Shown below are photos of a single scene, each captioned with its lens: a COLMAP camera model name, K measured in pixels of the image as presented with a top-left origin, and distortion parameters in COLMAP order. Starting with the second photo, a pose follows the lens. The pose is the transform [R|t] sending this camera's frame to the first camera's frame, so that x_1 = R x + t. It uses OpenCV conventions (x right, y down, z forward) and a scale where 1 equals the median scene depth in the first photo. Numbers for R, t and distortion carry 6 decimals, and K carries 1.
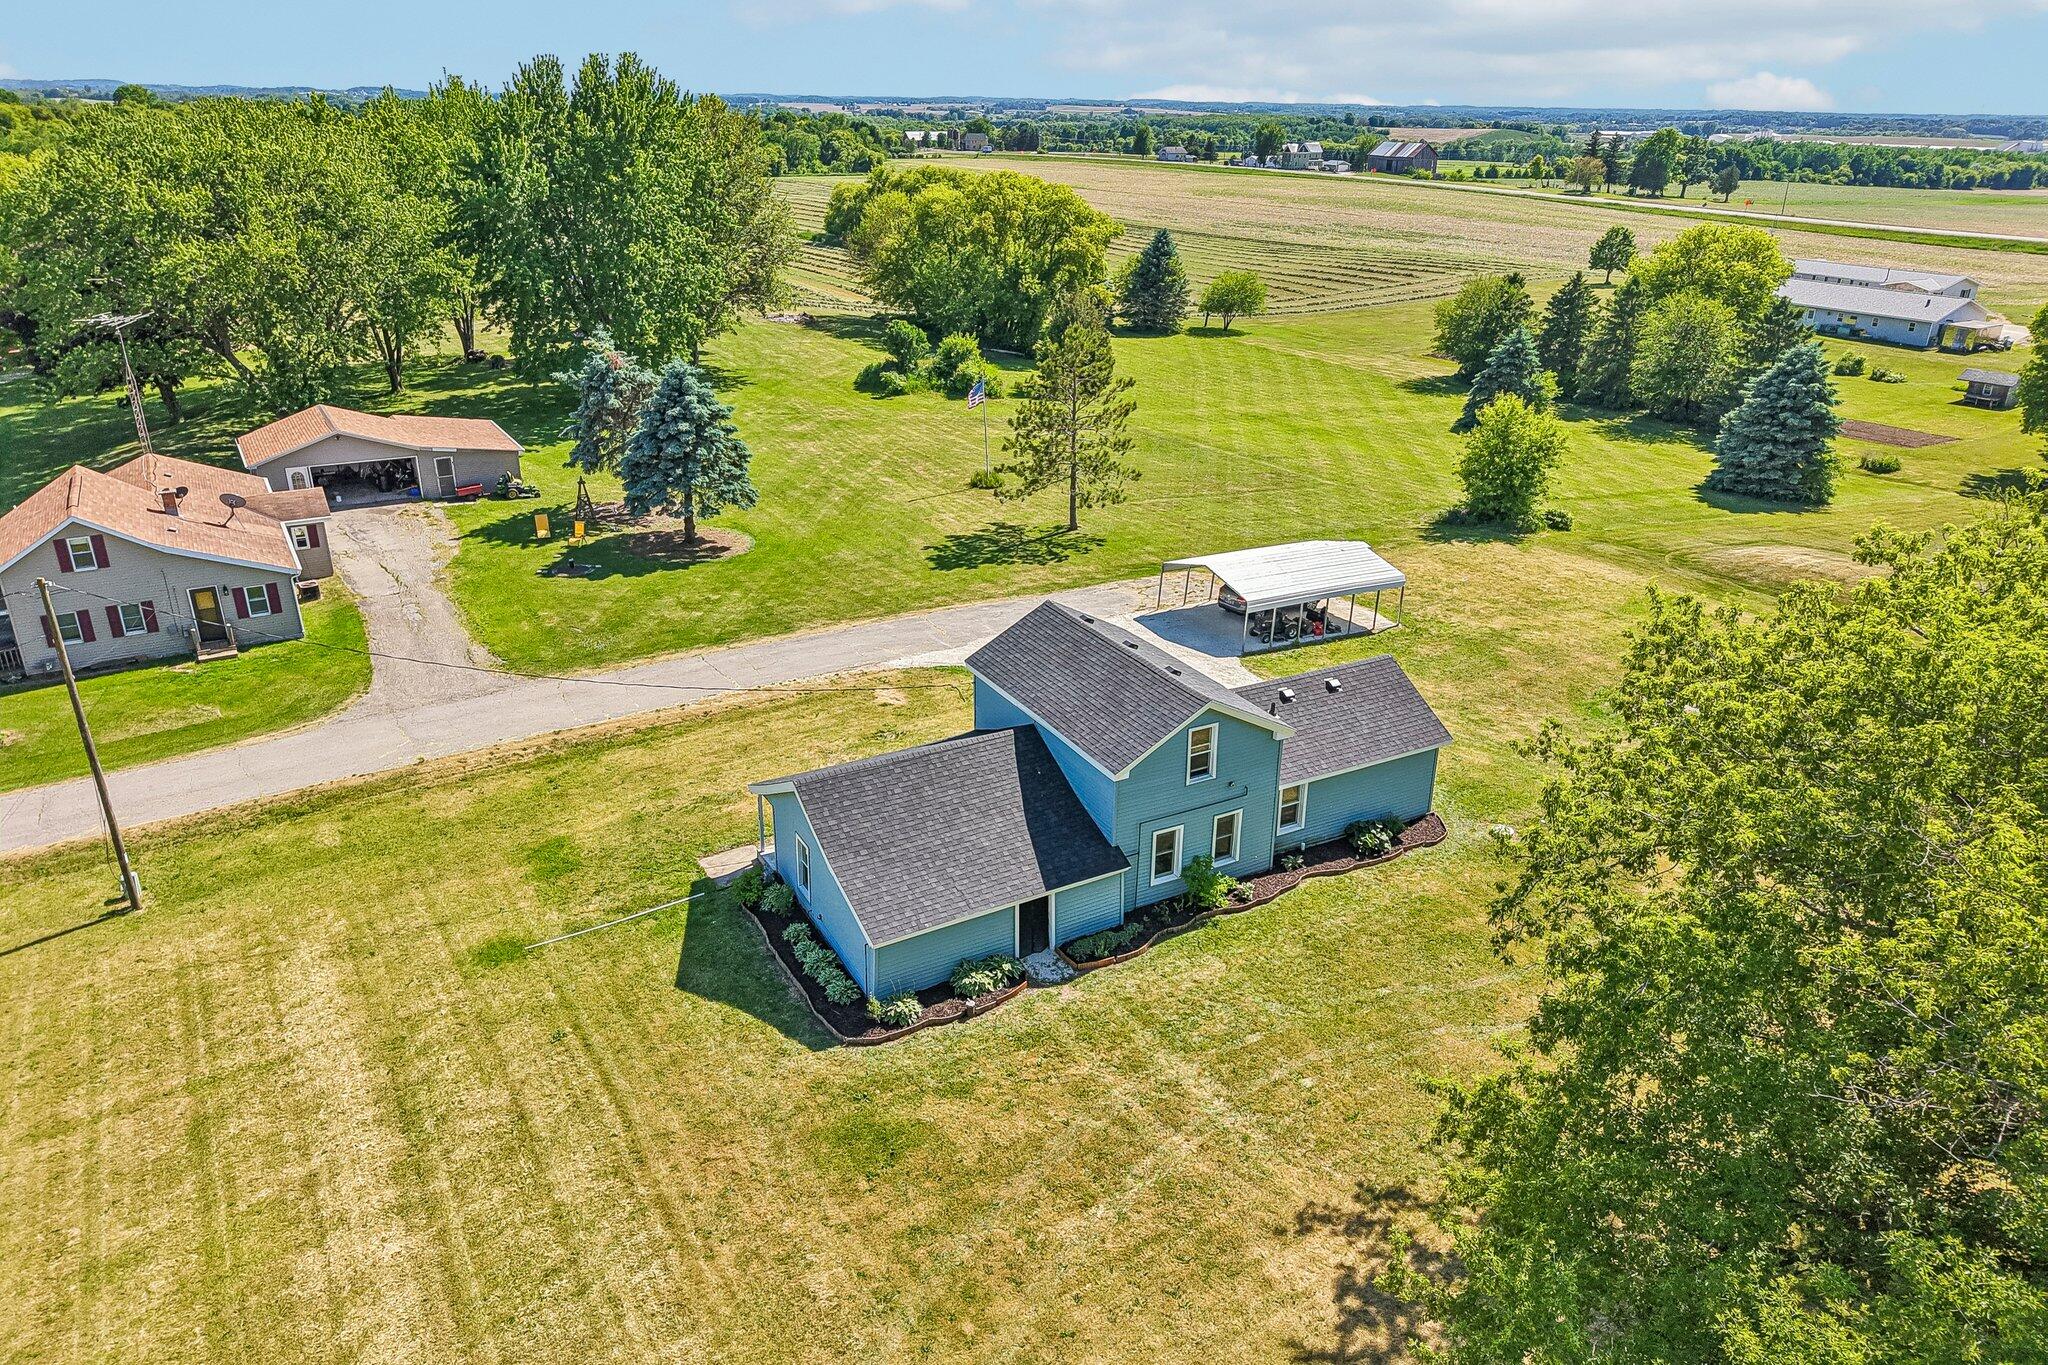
lens RADIAL K [[1368.3, 0, 1024.0], [0, 1368.3, 651.4], [0, 0, 1]] dist [0.049167, -0.047658]
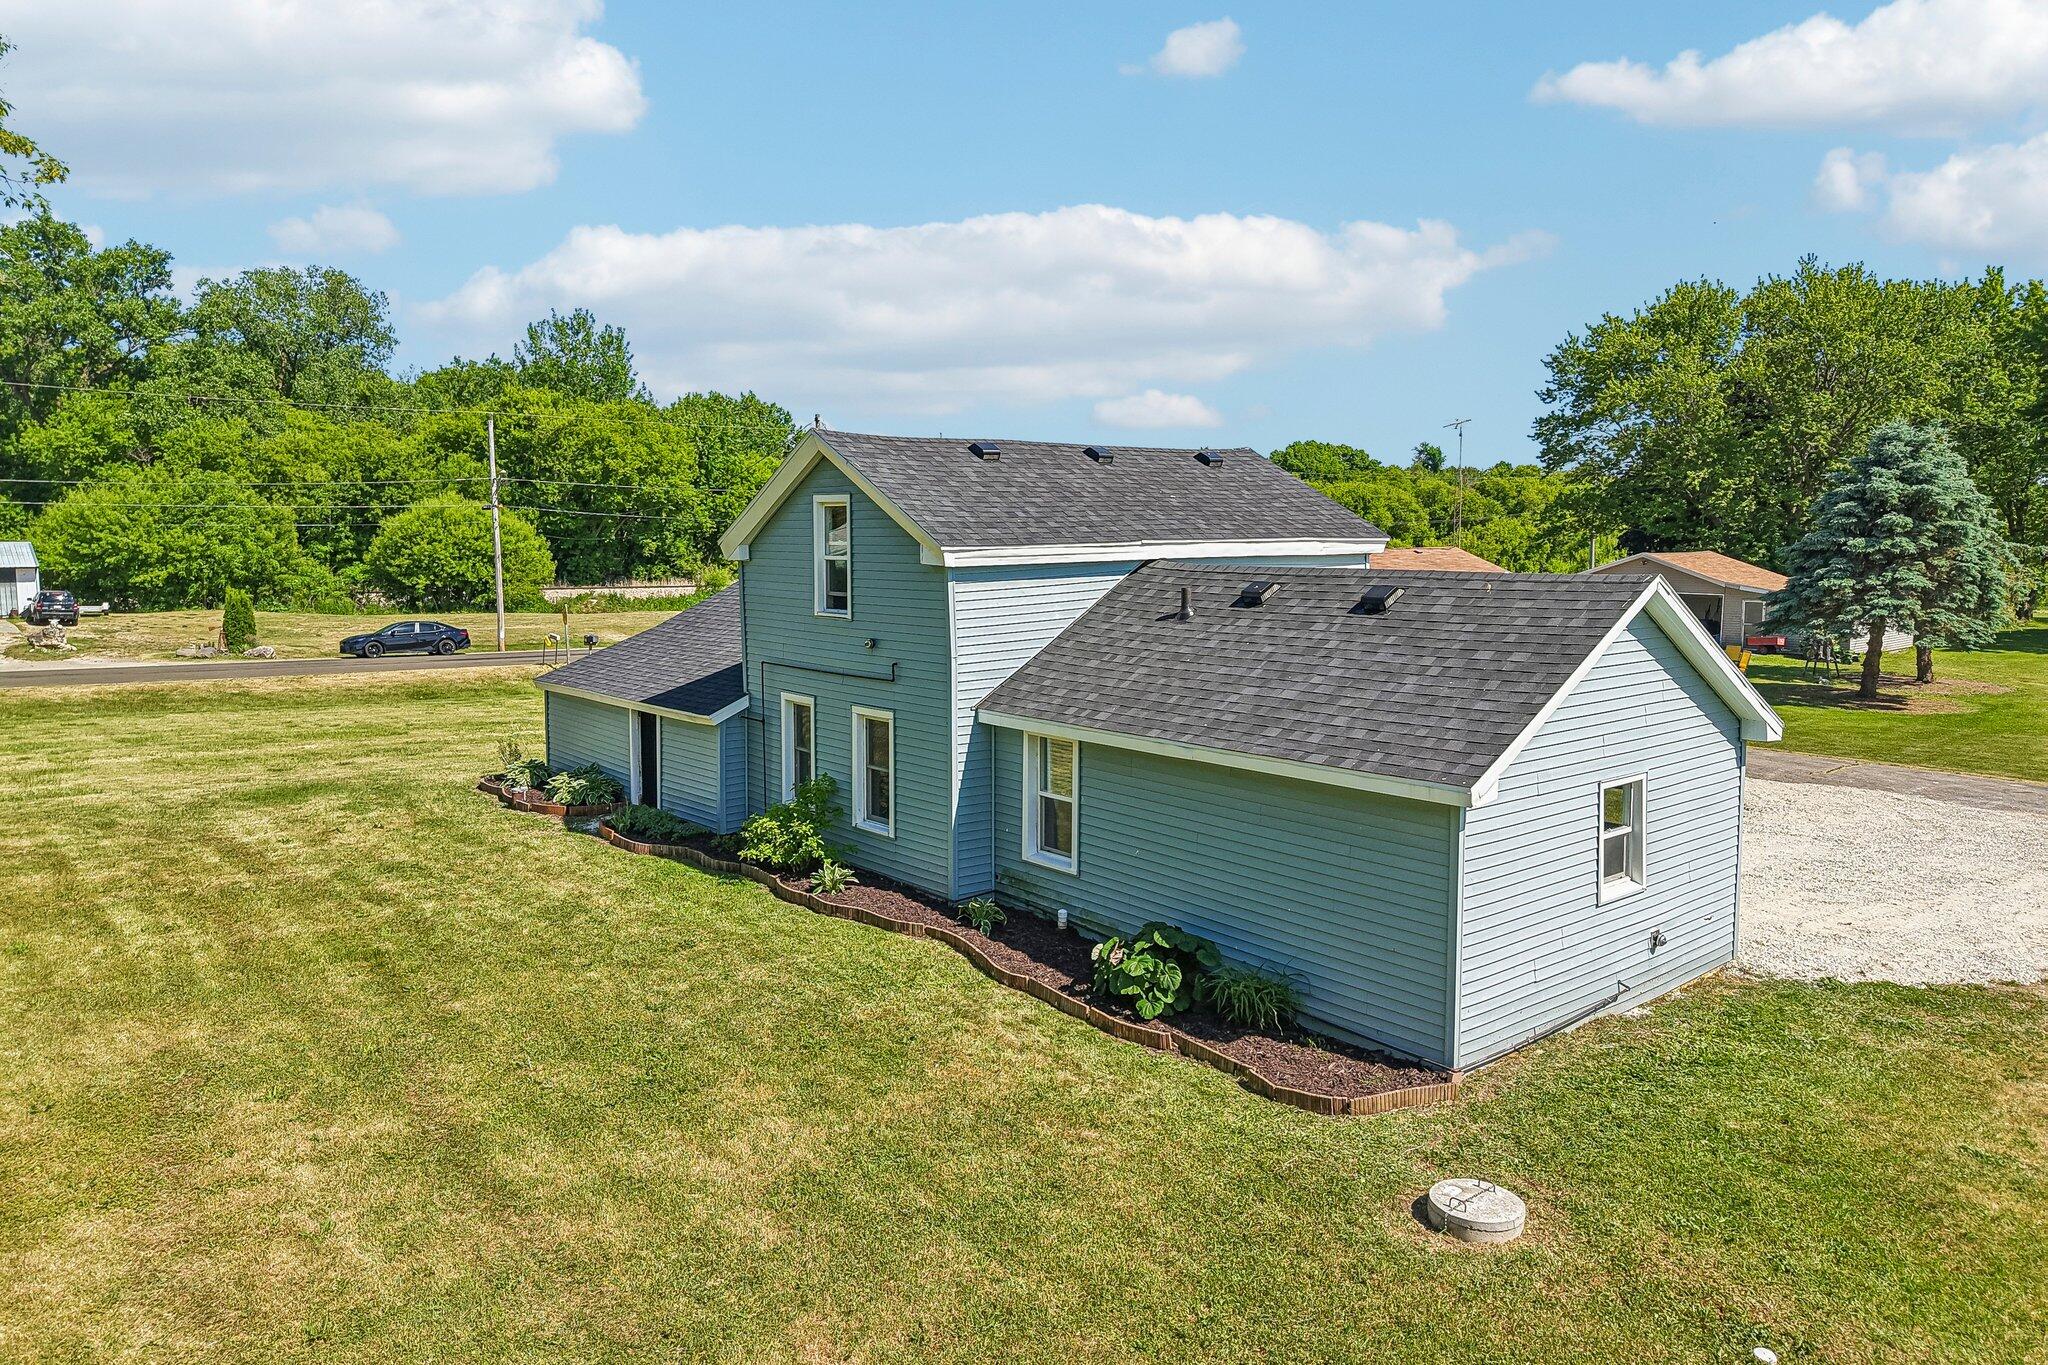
lens RADIAL K [[1368.3, 0, 1036.0], [0, 1368.3, 669.3], [0, 0, 1]] dist [0.049167, -0.047658]
pose [[0.169432, 0.083285, -0.982016, 0.435349], [-0.362511, 0.931834, 0.016483, 0.052271], [0.916449, 0.353199, 0.188075, 0.663661]]
